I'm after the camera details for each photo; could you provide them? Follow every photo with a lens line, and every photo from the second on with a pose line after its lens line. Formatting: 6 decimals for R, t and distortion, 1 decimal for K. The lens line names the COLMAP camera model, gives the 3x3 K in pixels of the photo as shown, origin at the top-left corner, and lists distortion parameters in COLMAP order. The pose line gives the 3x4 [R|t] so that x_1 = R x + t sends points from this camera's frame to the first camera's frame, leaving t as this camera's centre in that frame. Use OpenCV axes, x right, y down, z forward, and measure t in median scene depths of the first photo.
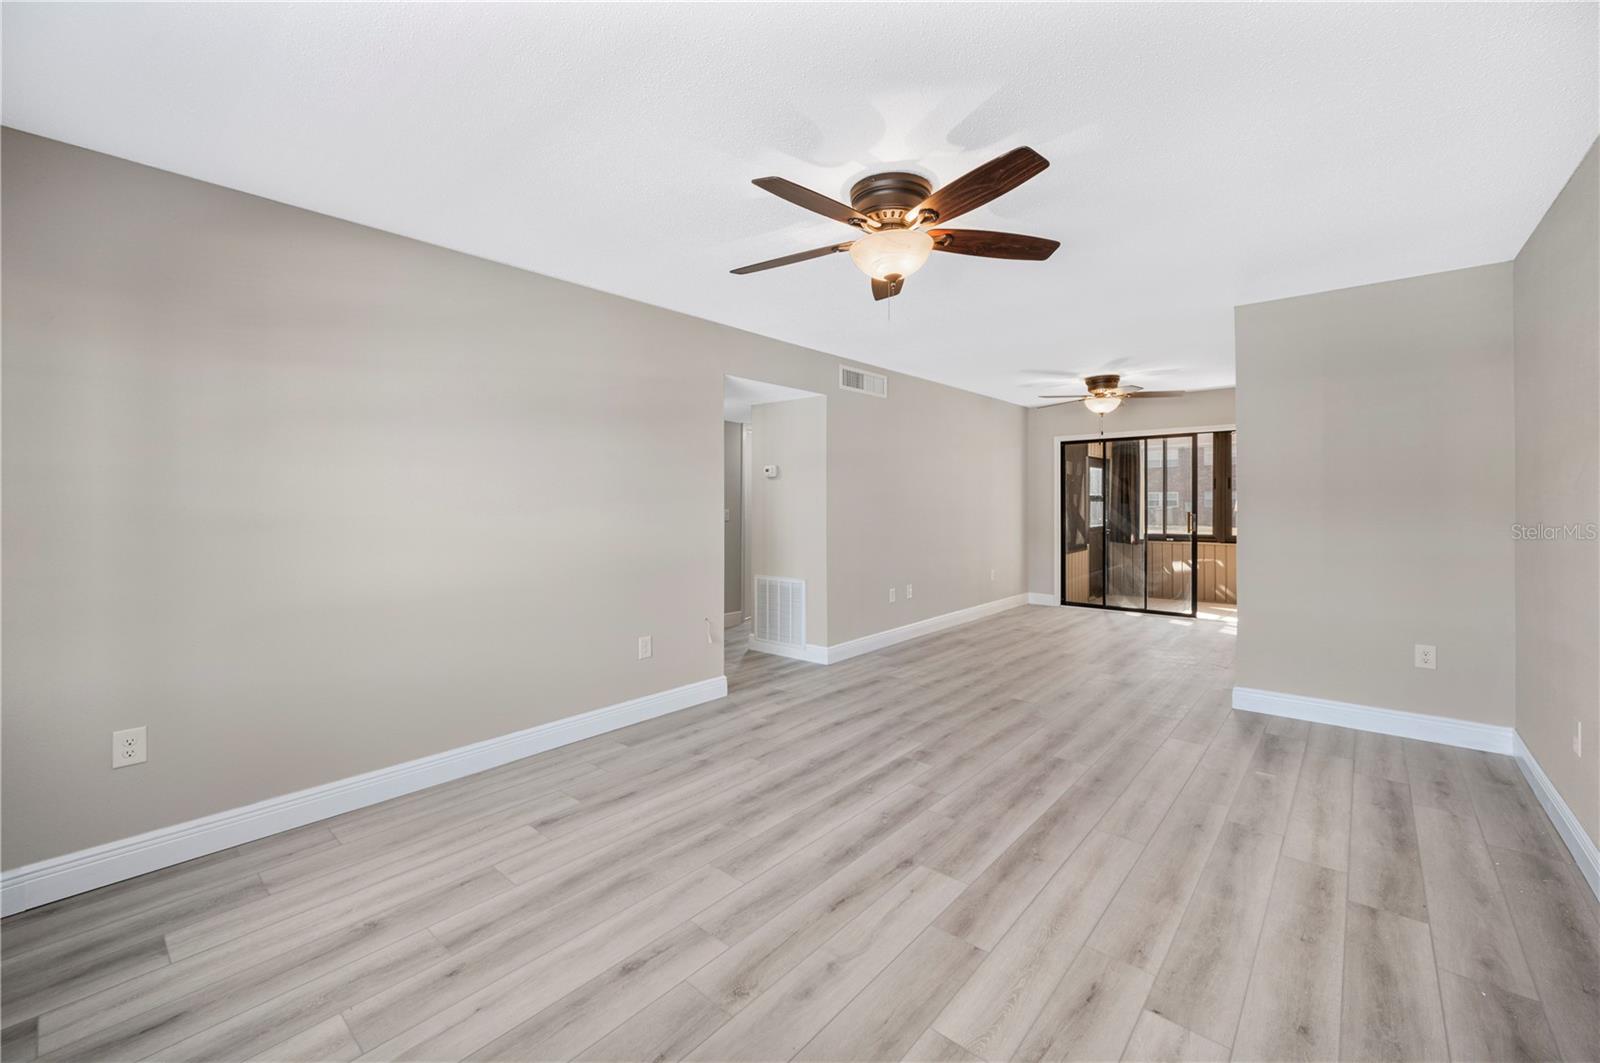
lens RADIAL K [[633.3, 0, 773.0], [0, 633.3, 500.5], [0, 0, 1]] dist [-0.000634, 0.000350]
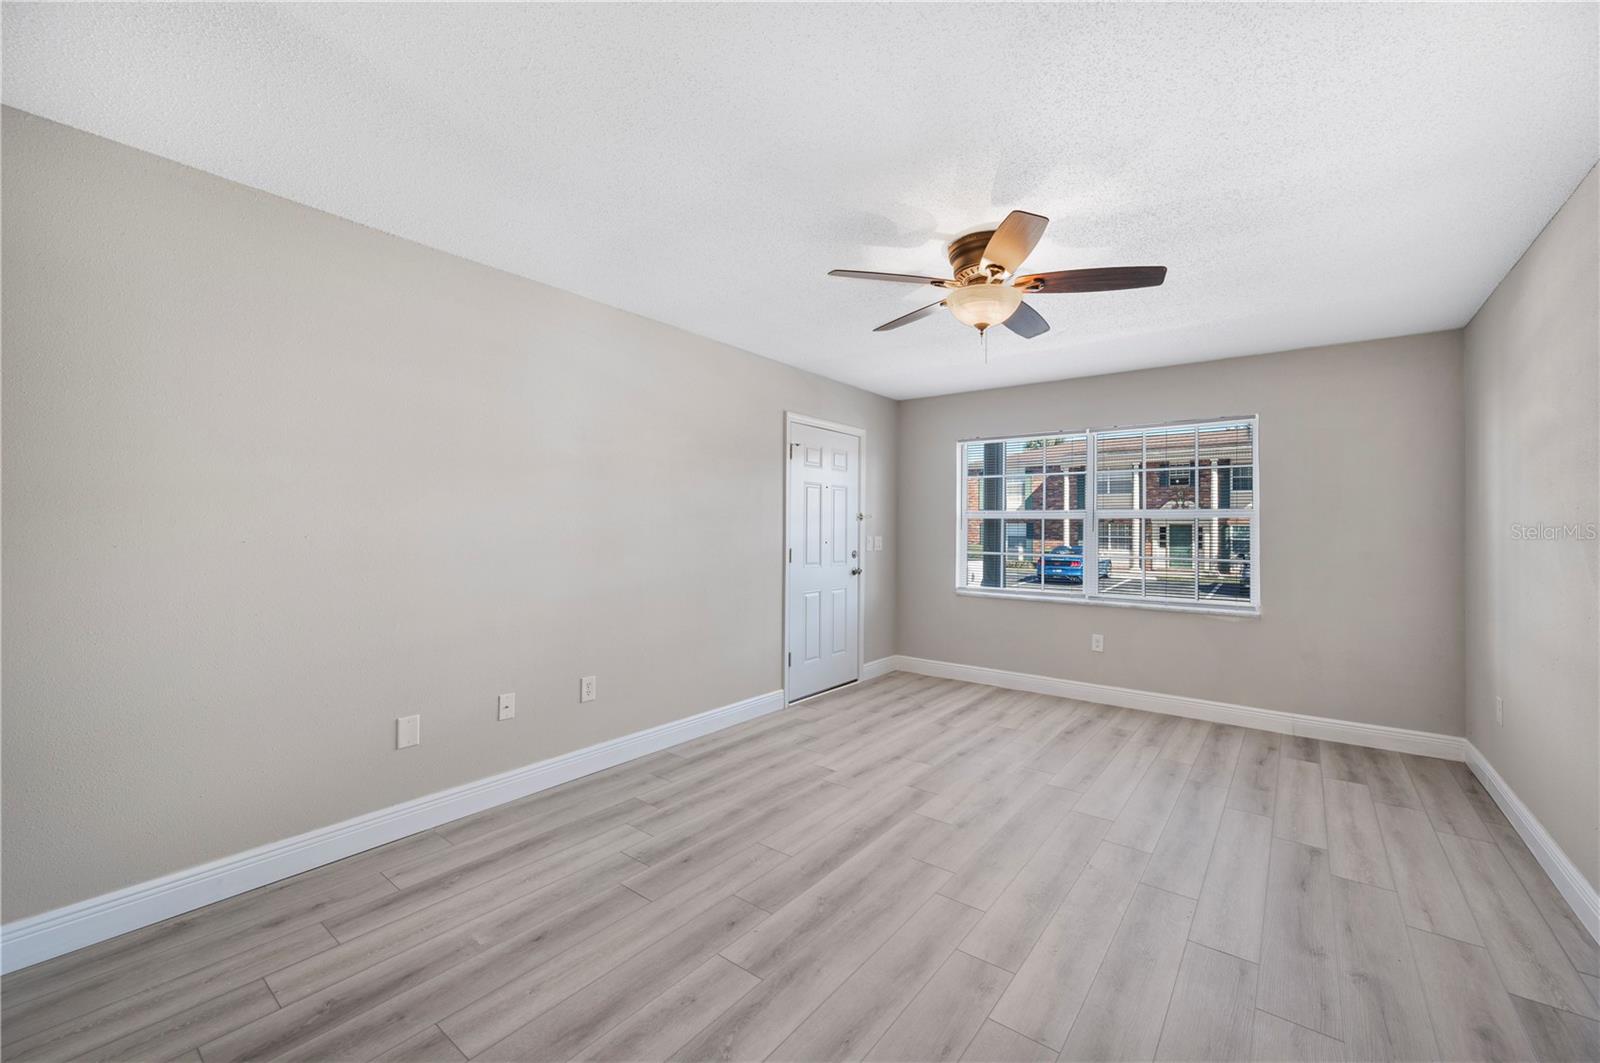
lens RADIAL K [[633.3, 0, 808.0], [0, 633.3, 532.0], [0, 0, 1]] dist [-0.000634, 0.000350]
pose [[-0.994295, -0.003940, -0.106591, 0.540014], [-0.004836, 0.999955, 0.008149, -0.011369], [0.106554, 0.008618, -0.994270, 1.836795]]
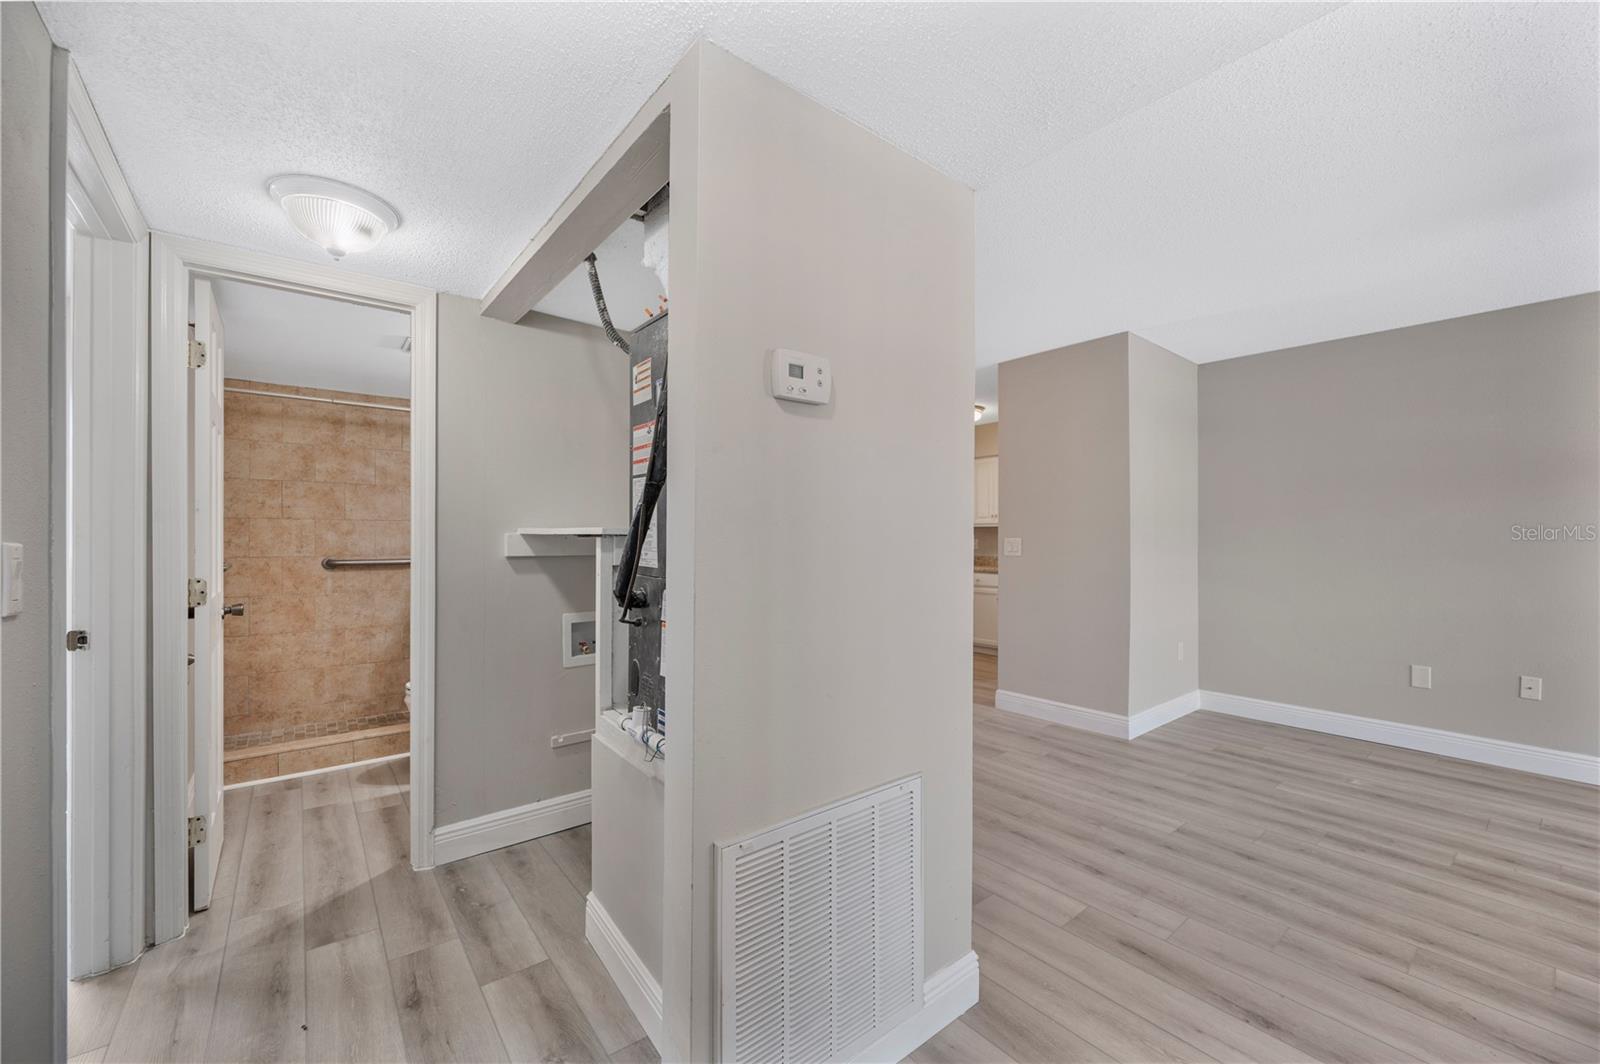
lens RADIAL K [[633.3, 0, 798.4], [0, 633.3, 533.7], [0, 0, 1]] dist [-0.000634, 0.000350]
pose [[0.149095, 0.021687, 0.988585, -0.499191], [-0.002902, 0.999765, -0.021495, 0.030419], [-0.988819, 0.000336, 0.149123, 1.929187]]
